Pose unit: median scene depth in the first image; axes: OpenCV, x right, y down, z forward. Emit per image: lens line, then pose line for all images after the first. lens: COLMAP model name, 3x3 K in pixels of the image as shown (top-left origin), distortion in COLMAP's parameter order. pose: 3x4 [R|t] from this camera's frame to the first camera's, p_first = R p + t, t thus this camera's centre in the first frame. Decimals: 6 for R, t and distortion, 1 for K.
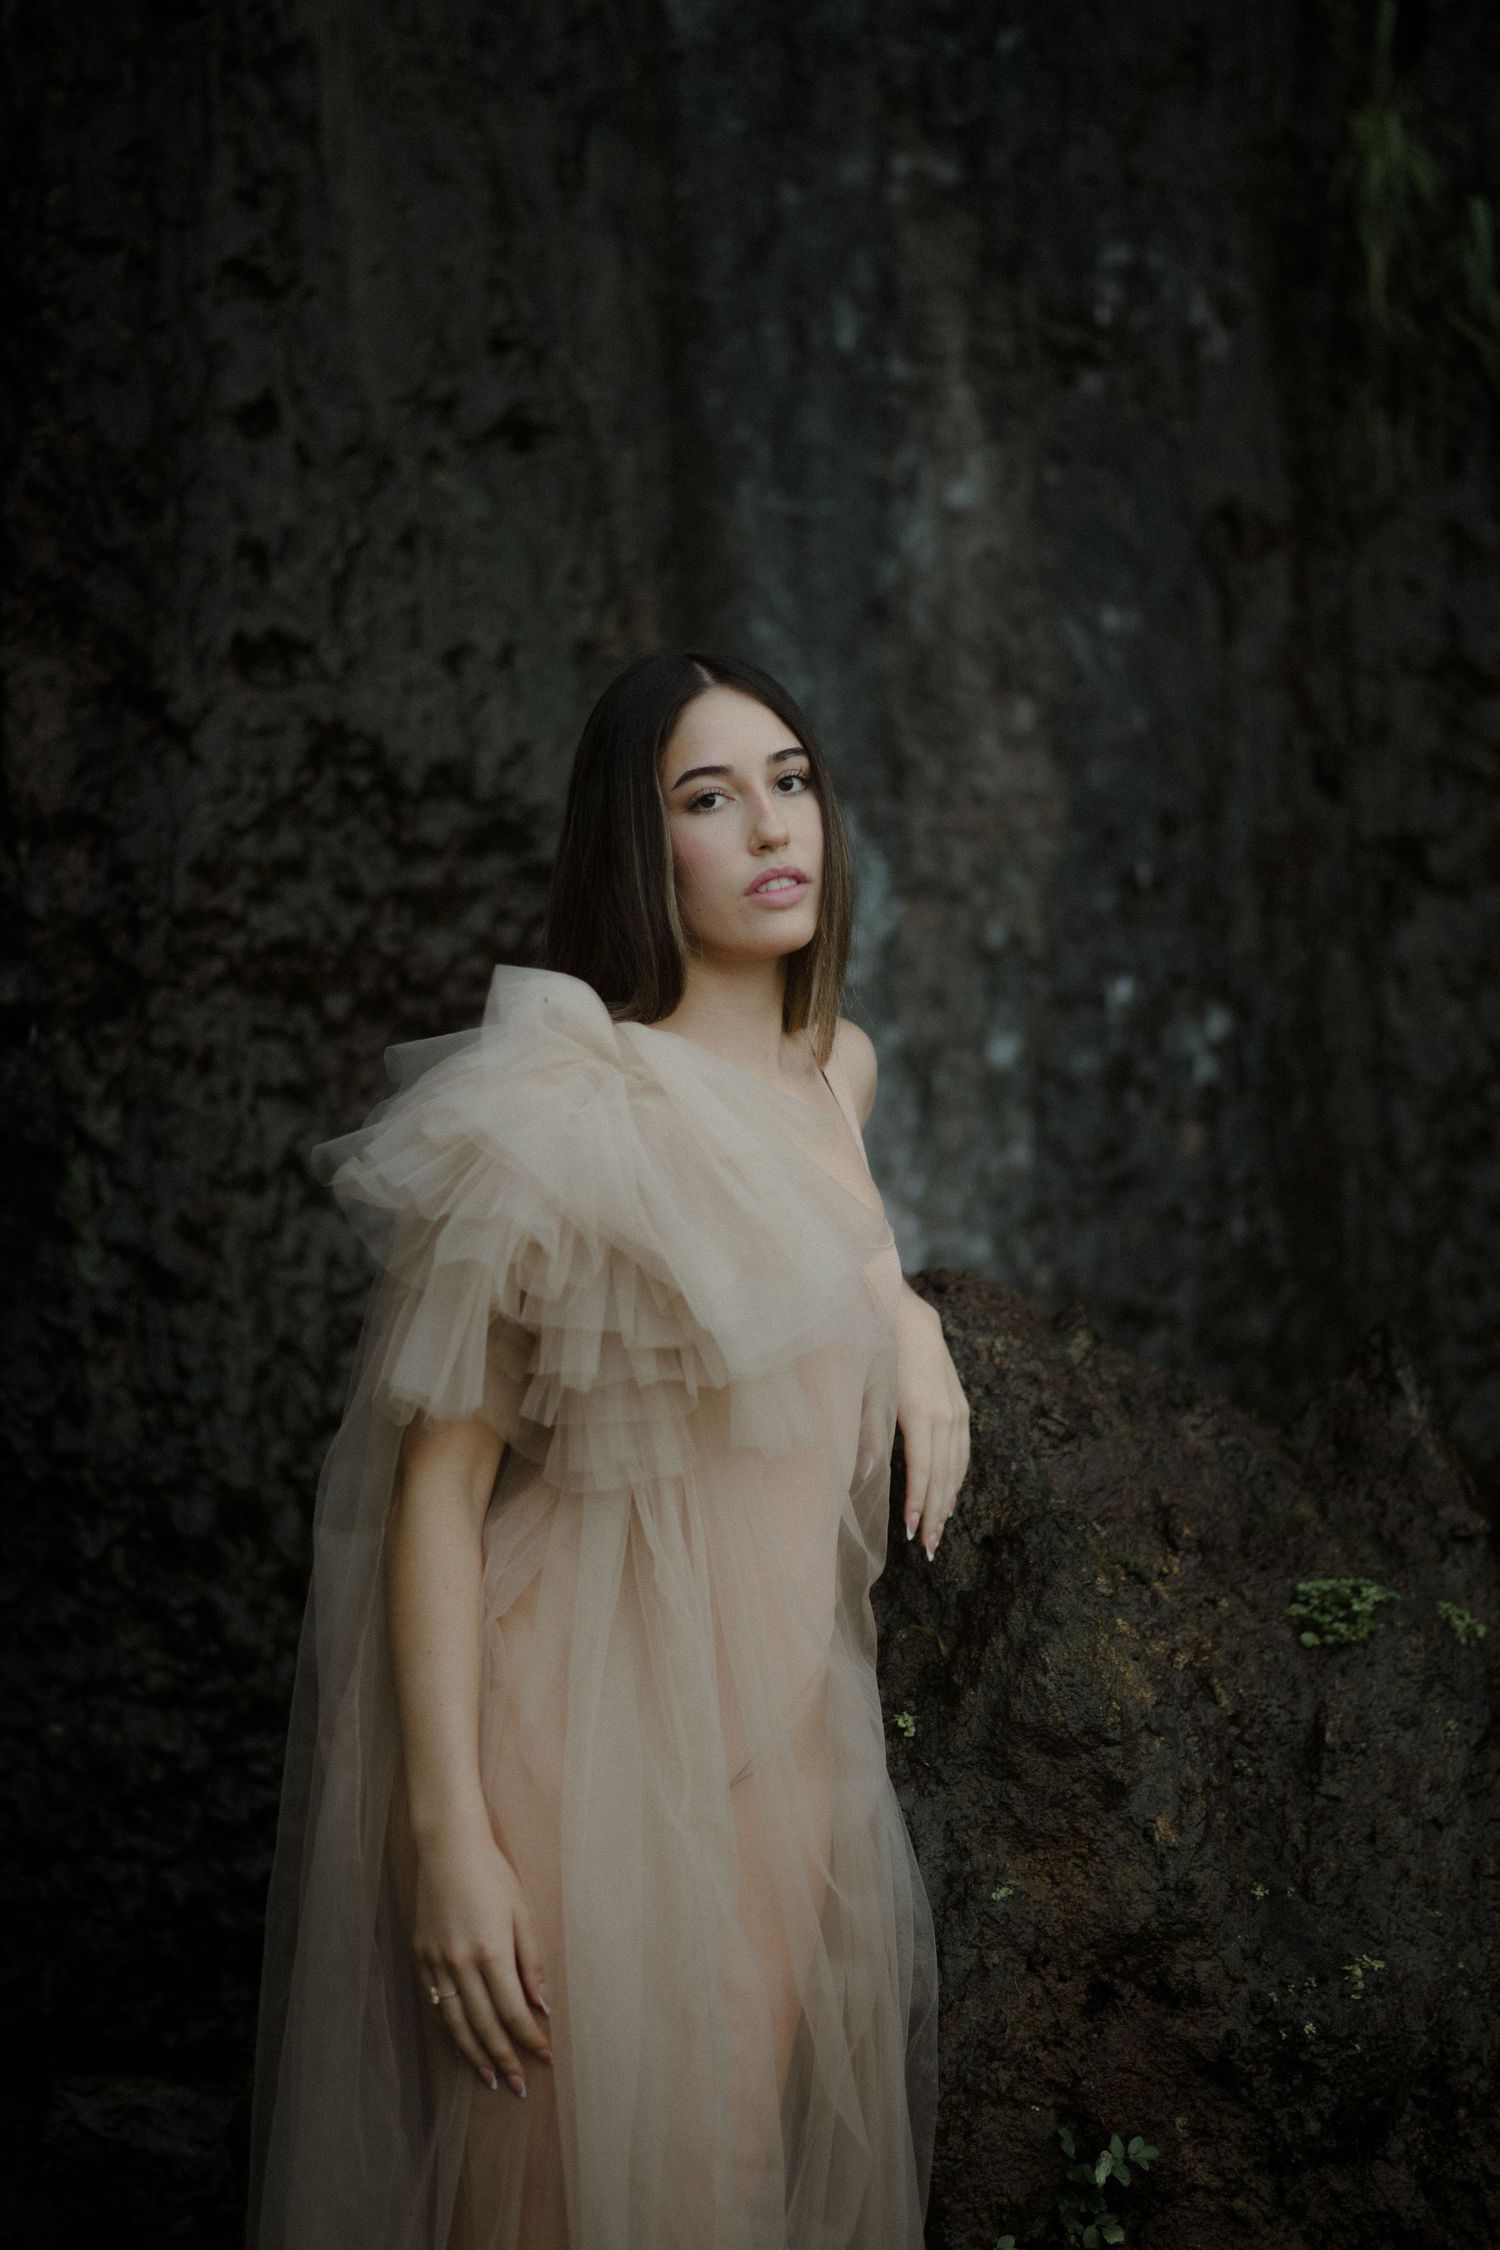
lens RADIAL K [[5401.3, 0, 750.0], [0, 5401.3, 1125.0], [0, 0, 1]] dist [0.024988, 0.007888]
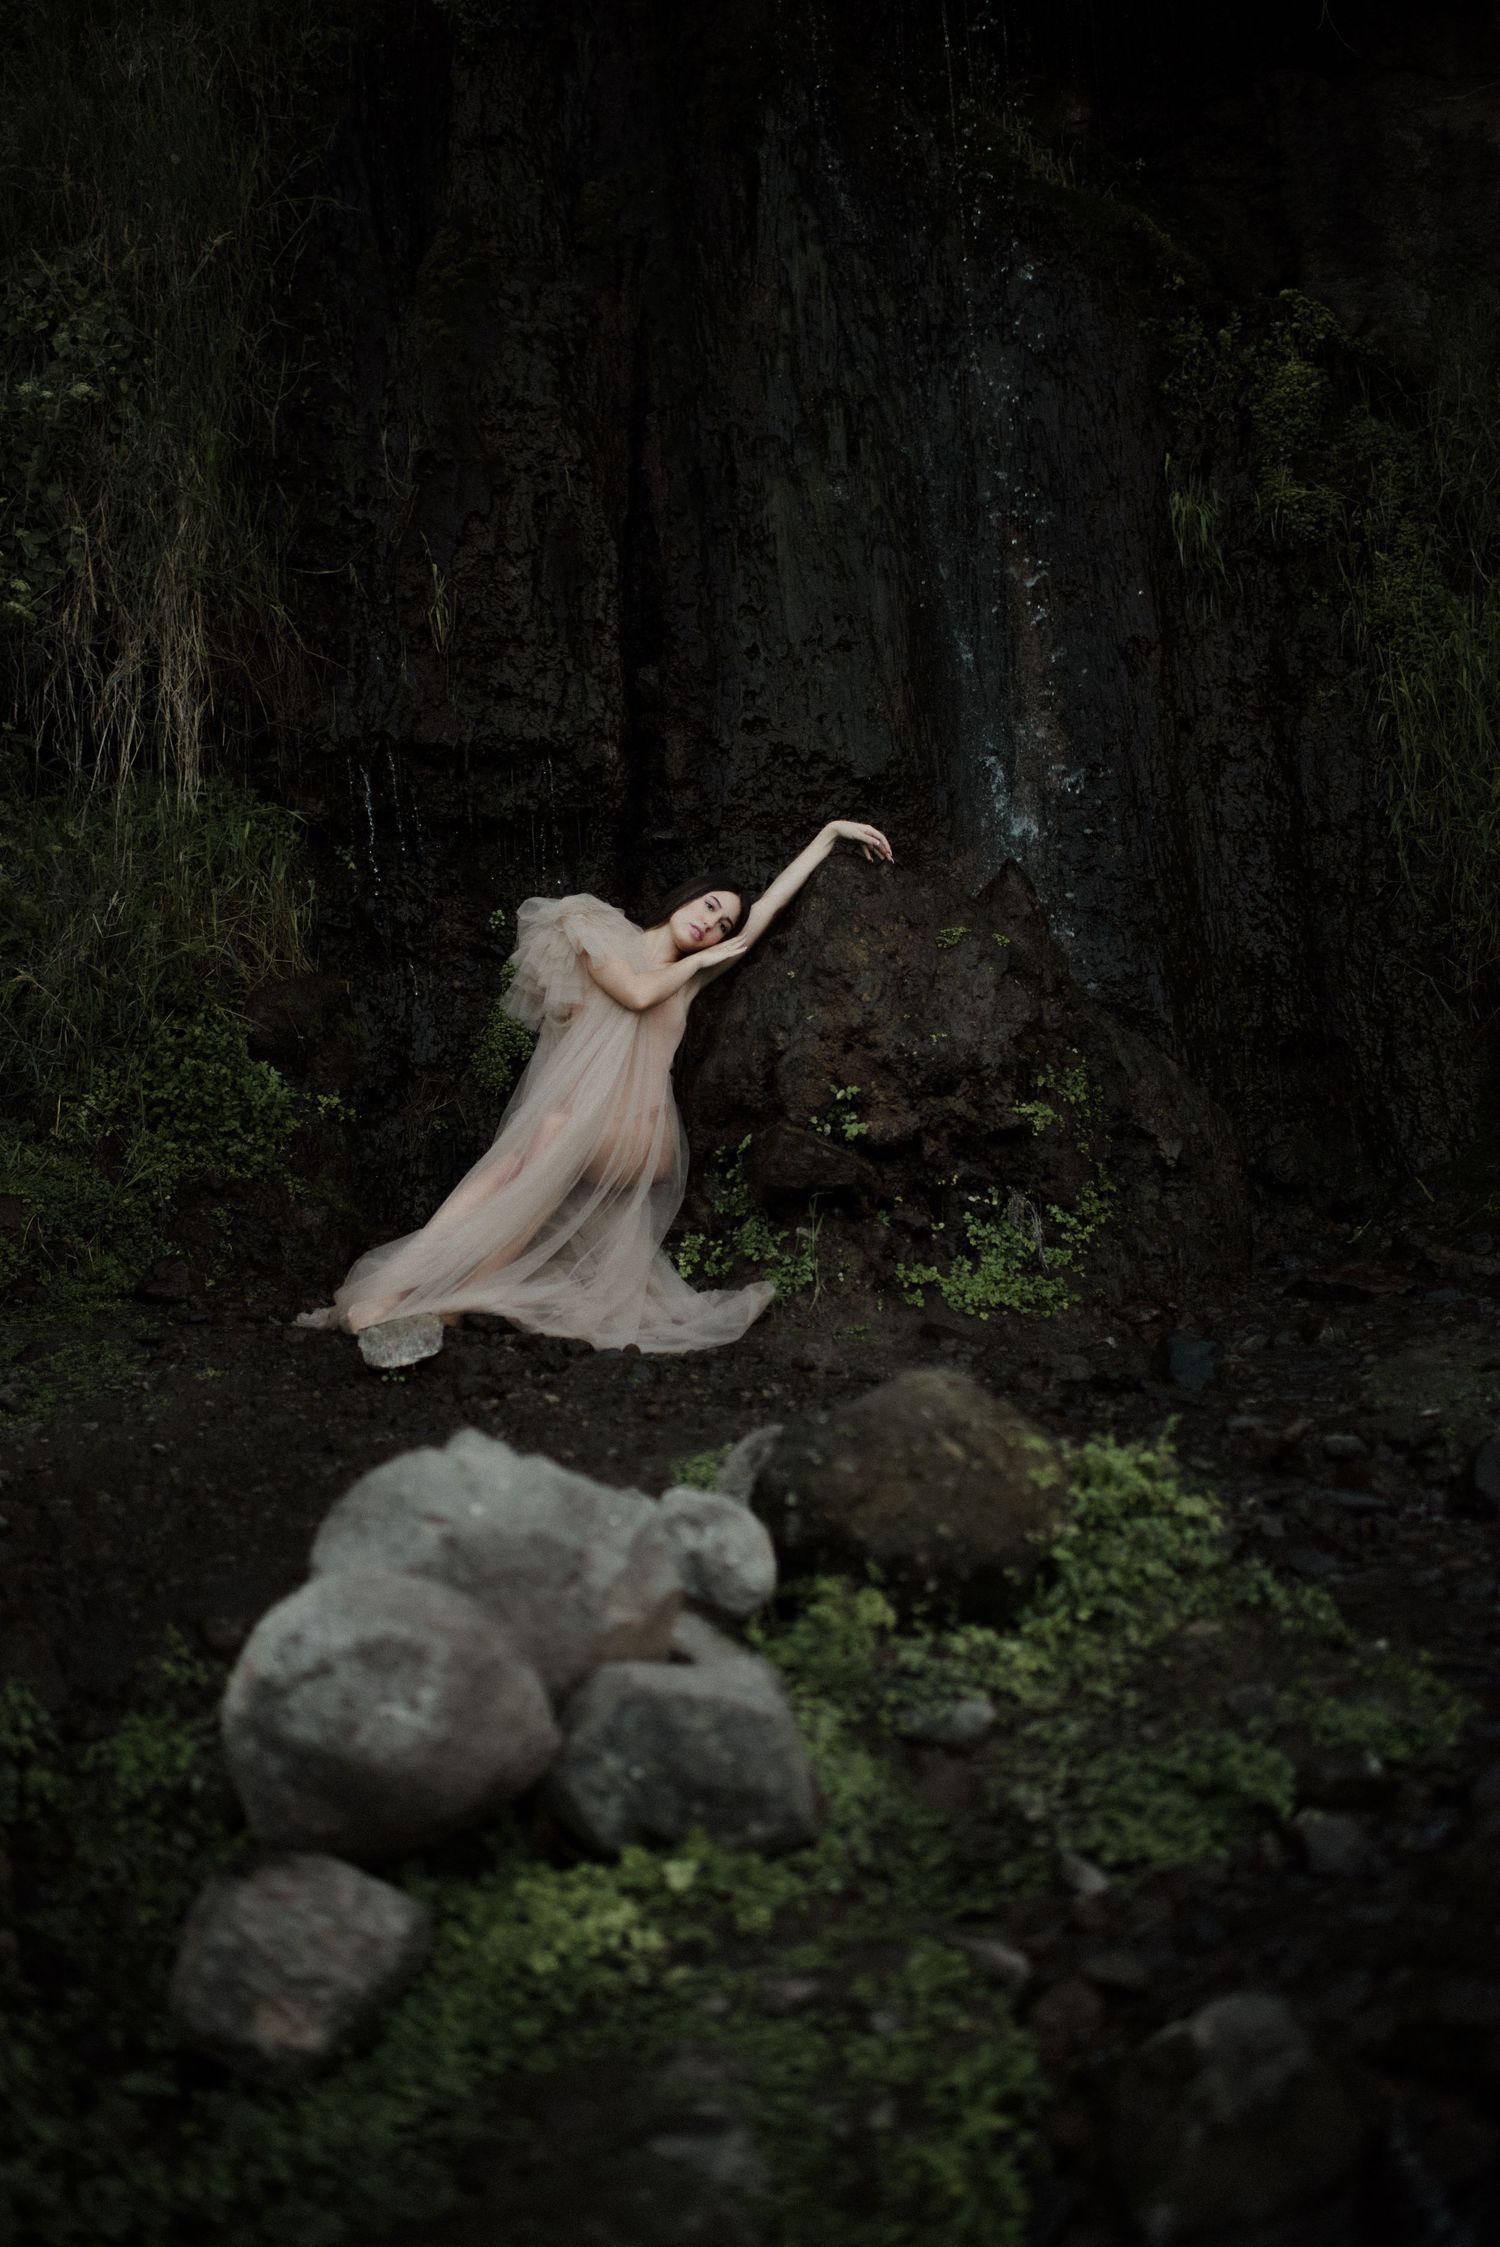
lens RADIAL K [[2301.1, 0, 750.0], [0, 2301.1, 1123.5], [0, 0, 1]] dist [-0.092914, 0.099006]
pose [[0.909010, -0.092998, -0.406266, 0.451574], [0.092530, 0.995492, -0.020844, 0.180937], [0.406372, -0.018645, 0.913517, -0.241293]]
